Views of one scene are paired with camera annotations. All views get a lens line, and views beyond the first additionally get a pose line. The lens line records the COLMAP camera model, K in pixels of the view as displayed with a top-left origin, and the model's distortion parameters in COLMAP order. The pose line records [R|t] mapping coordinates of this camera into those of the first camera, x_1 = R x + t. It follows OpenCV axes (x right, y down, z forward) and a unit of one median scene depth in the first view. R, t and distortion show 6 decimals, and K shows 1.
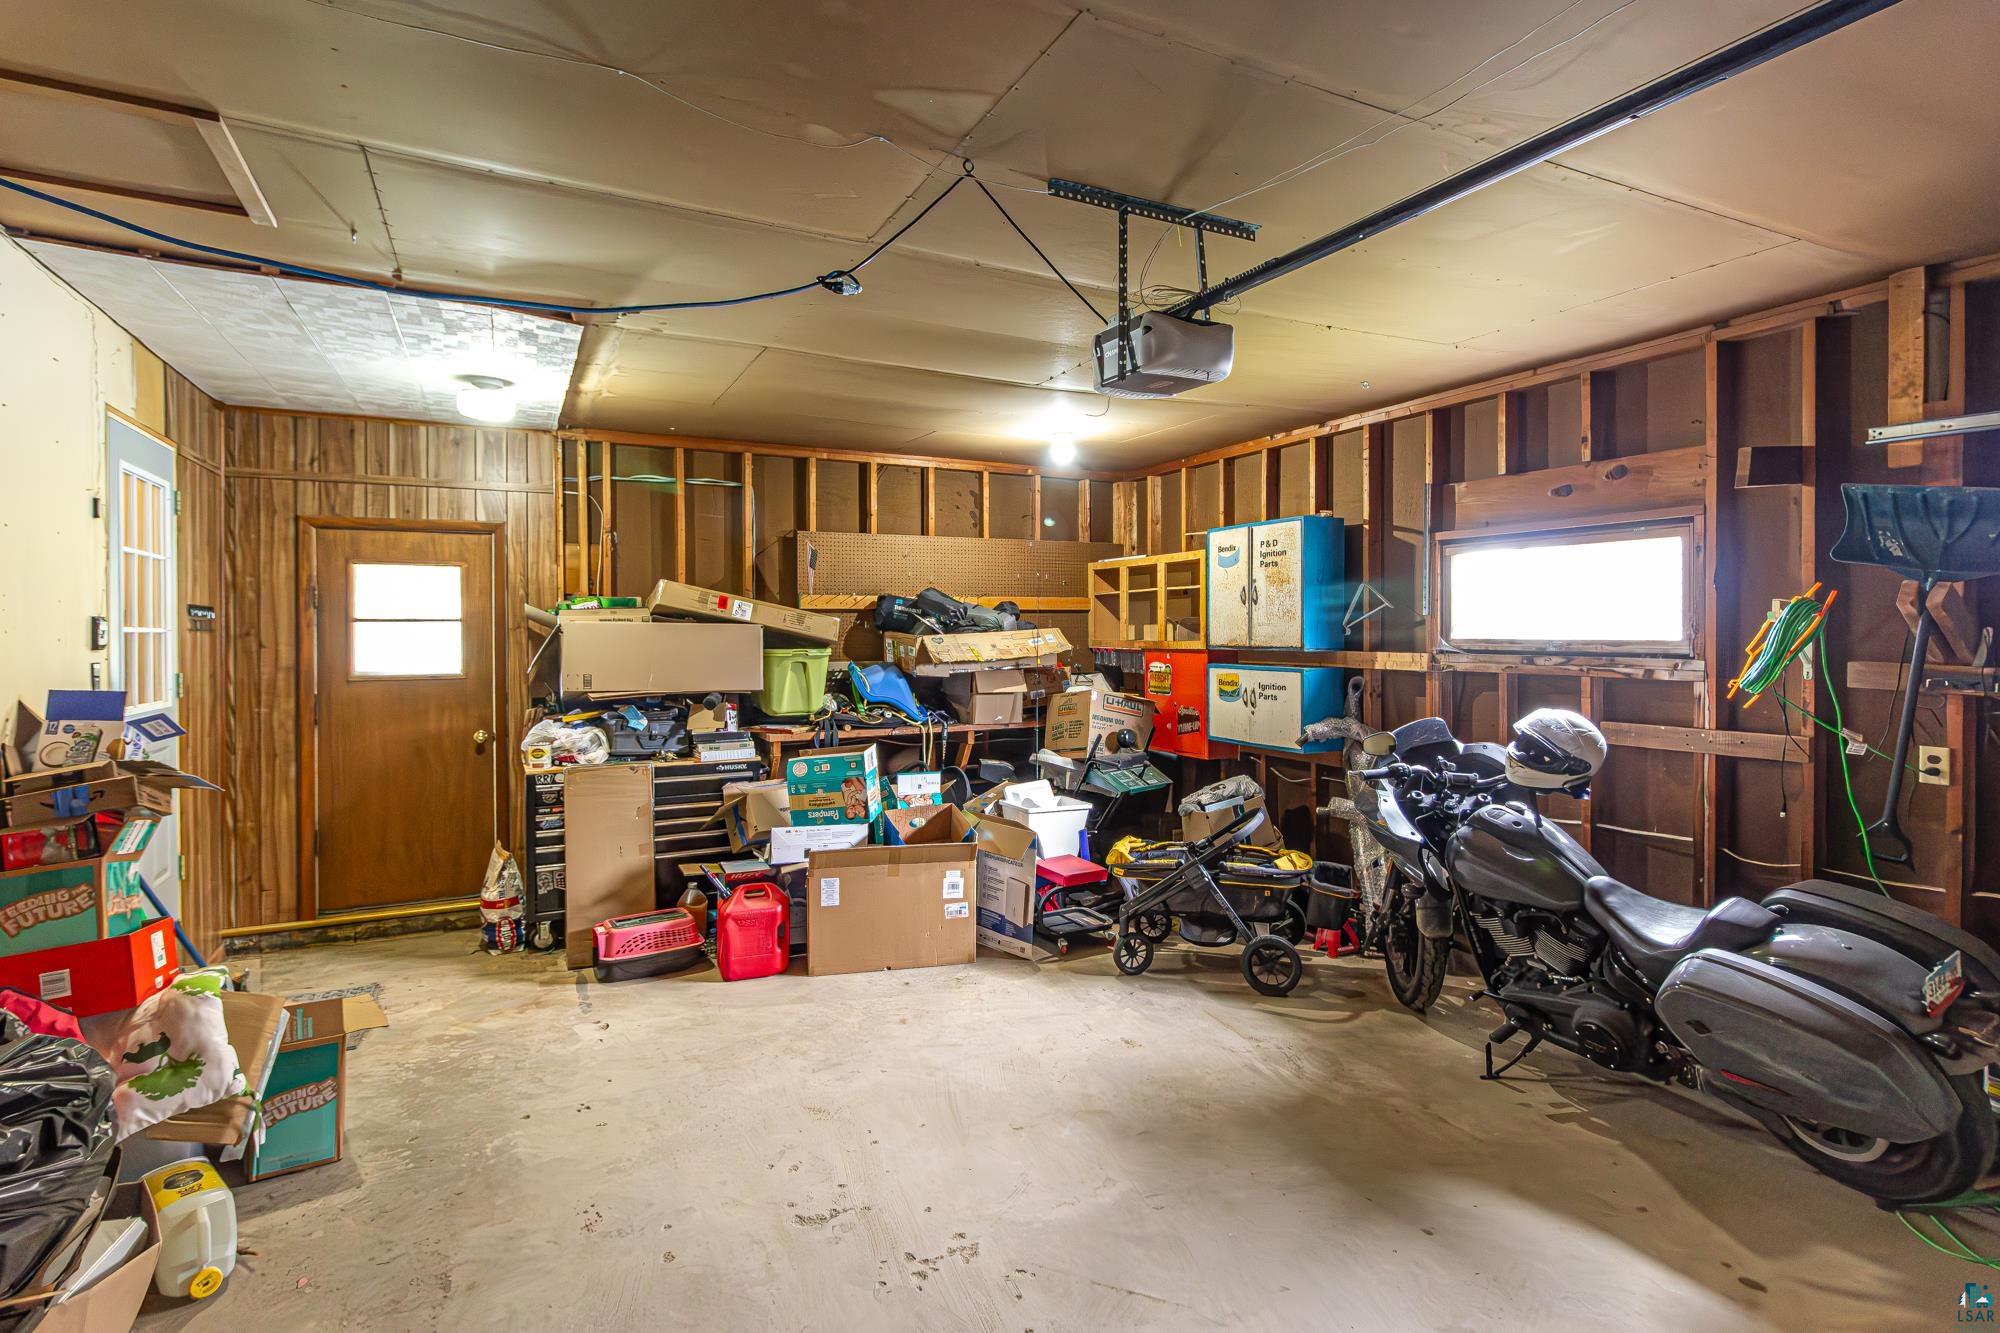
lens RADIAL K [[982.9, 0, 1000.1], [0, 982.9, 634.8], [0, 0, 1]] dist [-0.001910, -0.000464]
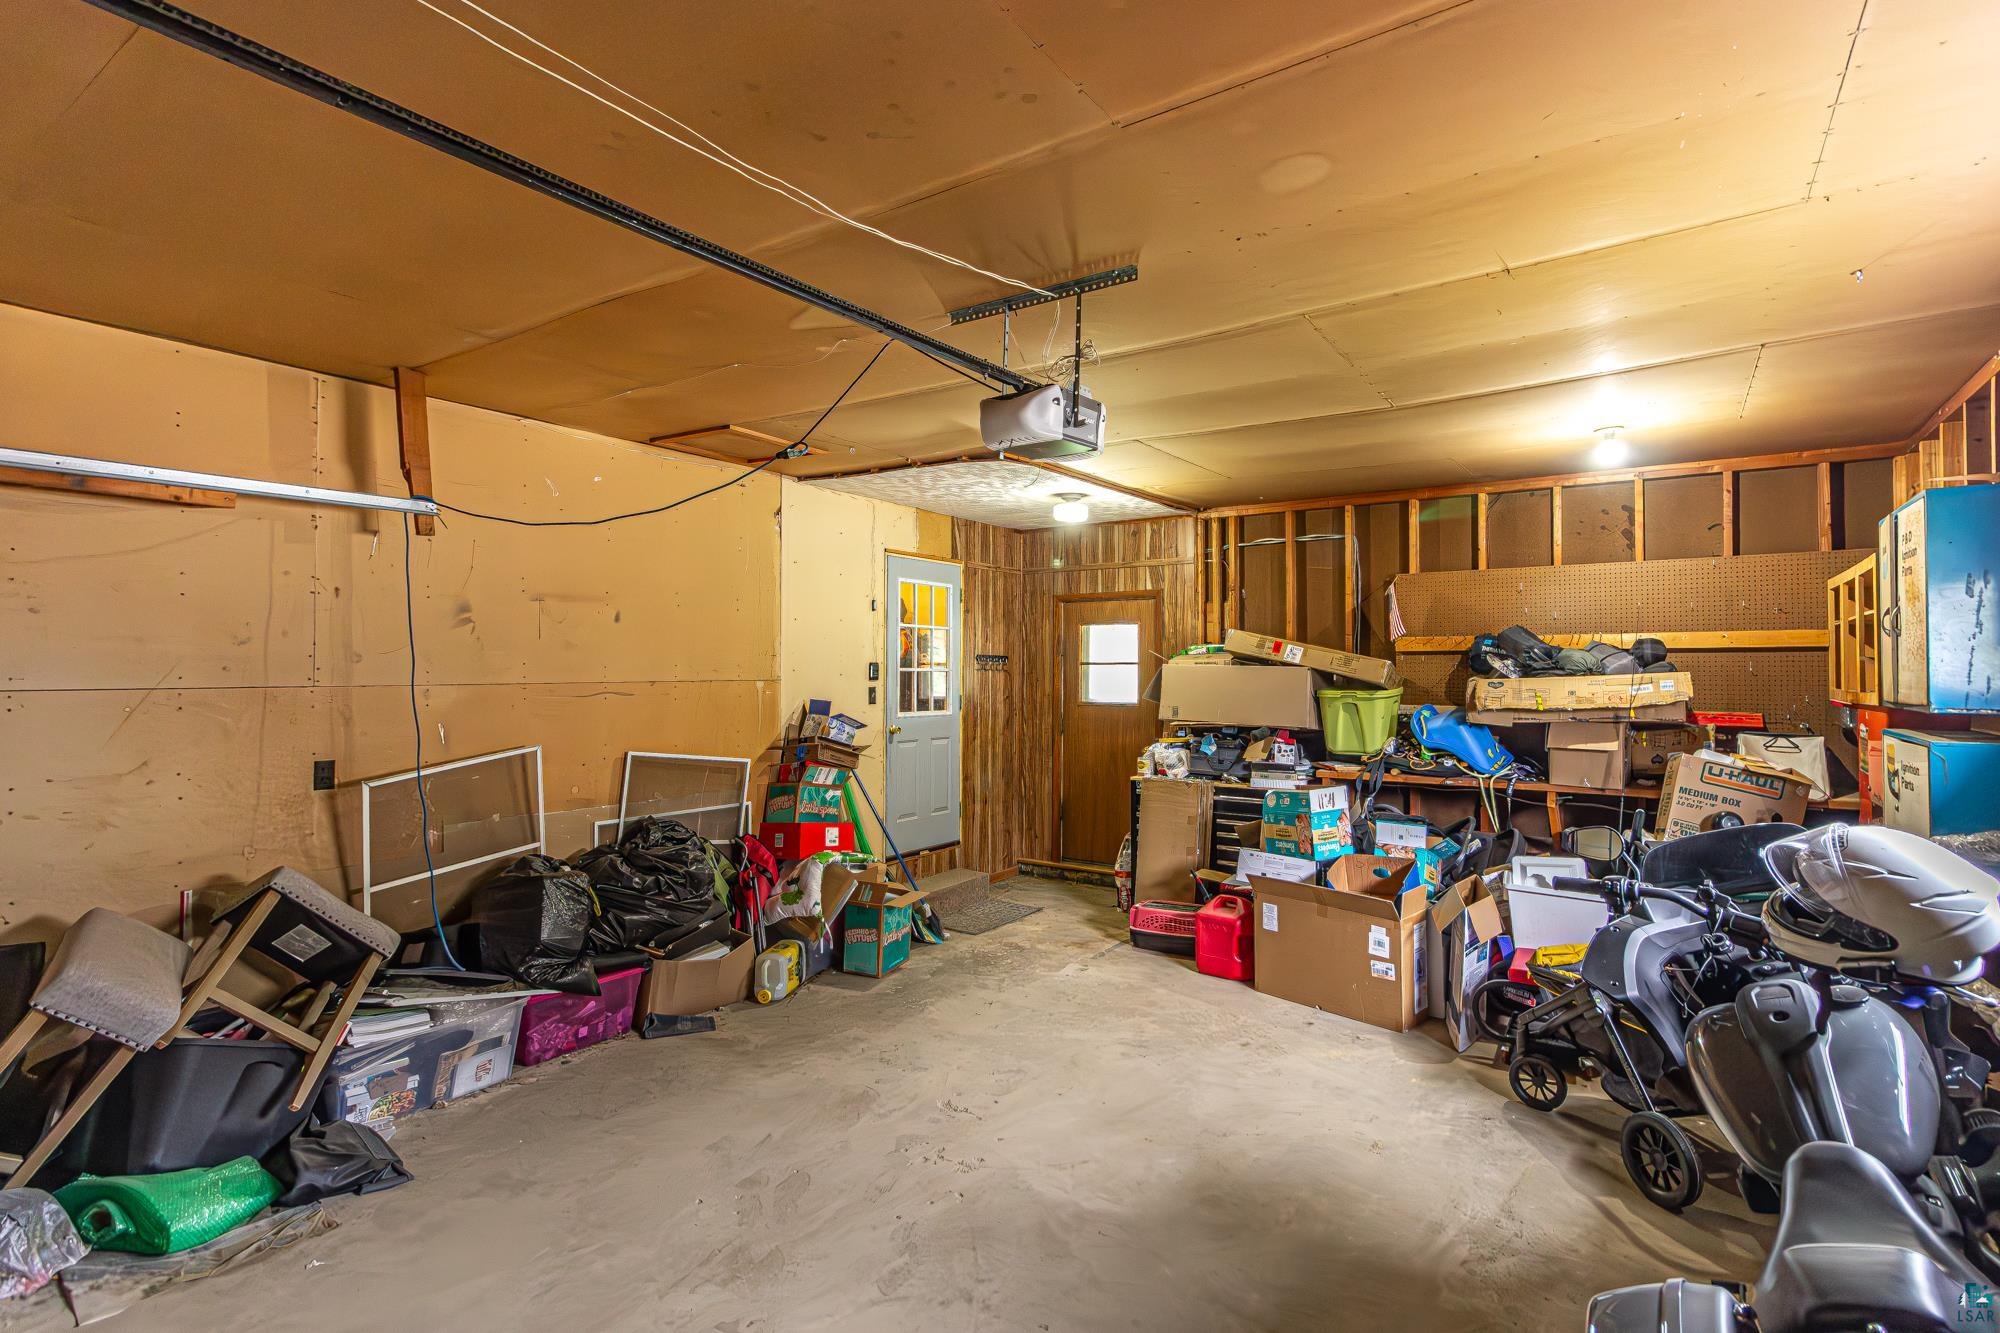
lens RADIAL K [[958.9, 0, 1053.3], [0, 958.9, 651.6], [0, 0, 1]] dist [0.000925, 0.000181]
pose [[0.503232, -0.012648, -0.864059, 0.586667], [-0.008342, 0.999775, -0.019493, -0.004814], [0.864111, 0.017018, 0.503014, 0.253279]]
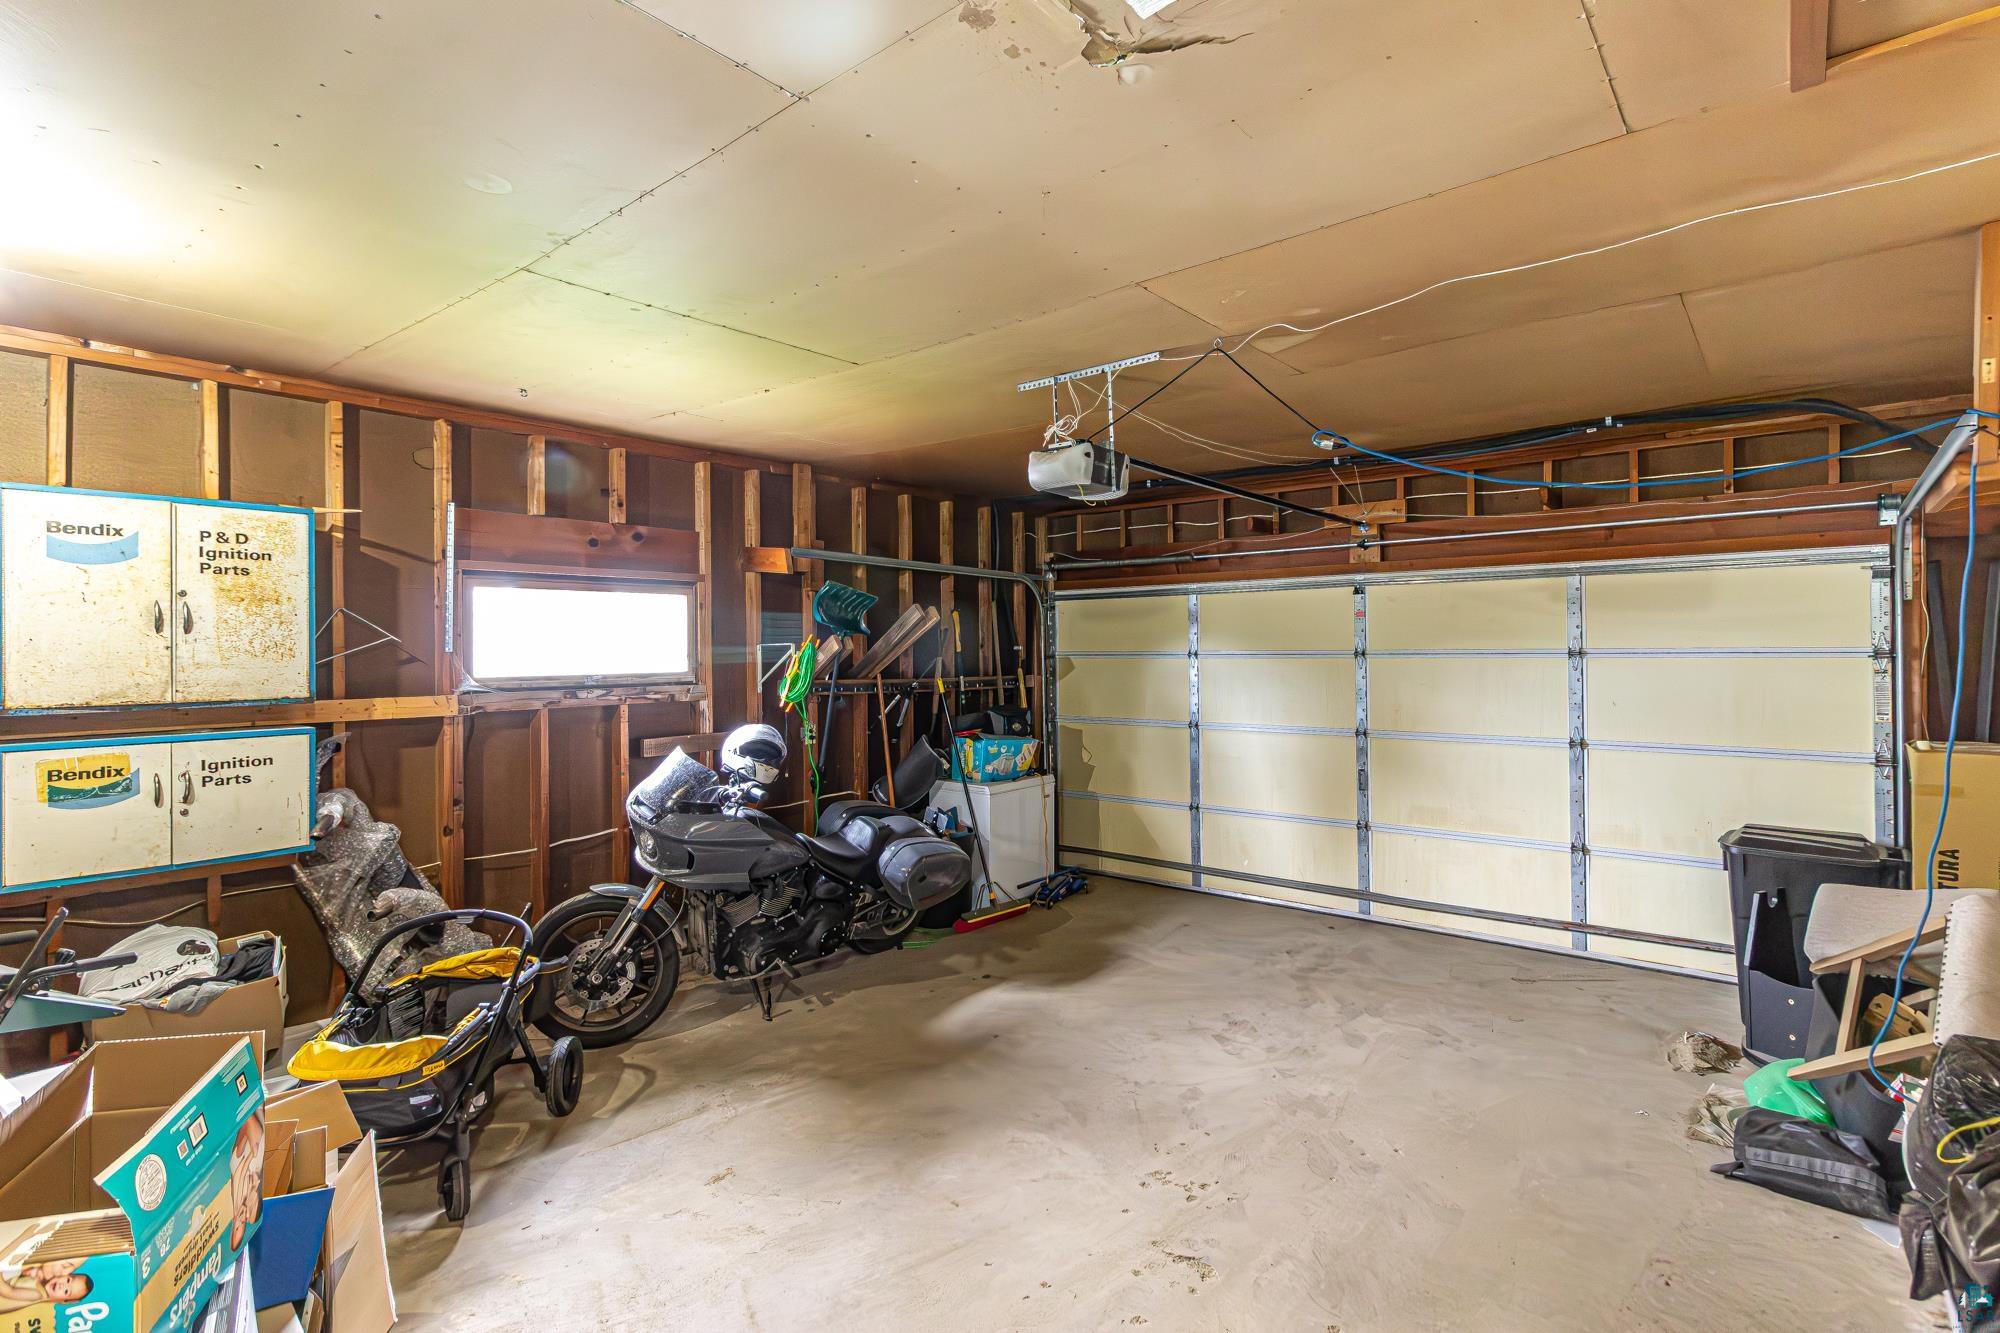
lens RADIAL K [[958.9, 0, 1053.3], [0, 958.9, 651.6], [0, 0, 1]] dist [0.000925, 0.000181]
pose [[-0.427690, 0.001267, 0.903925, -0.567724], [0.014445, 0.999881, 0.005433, -0.016997], [-0.903810, 0.015381, -0.427657, 0.871121]]
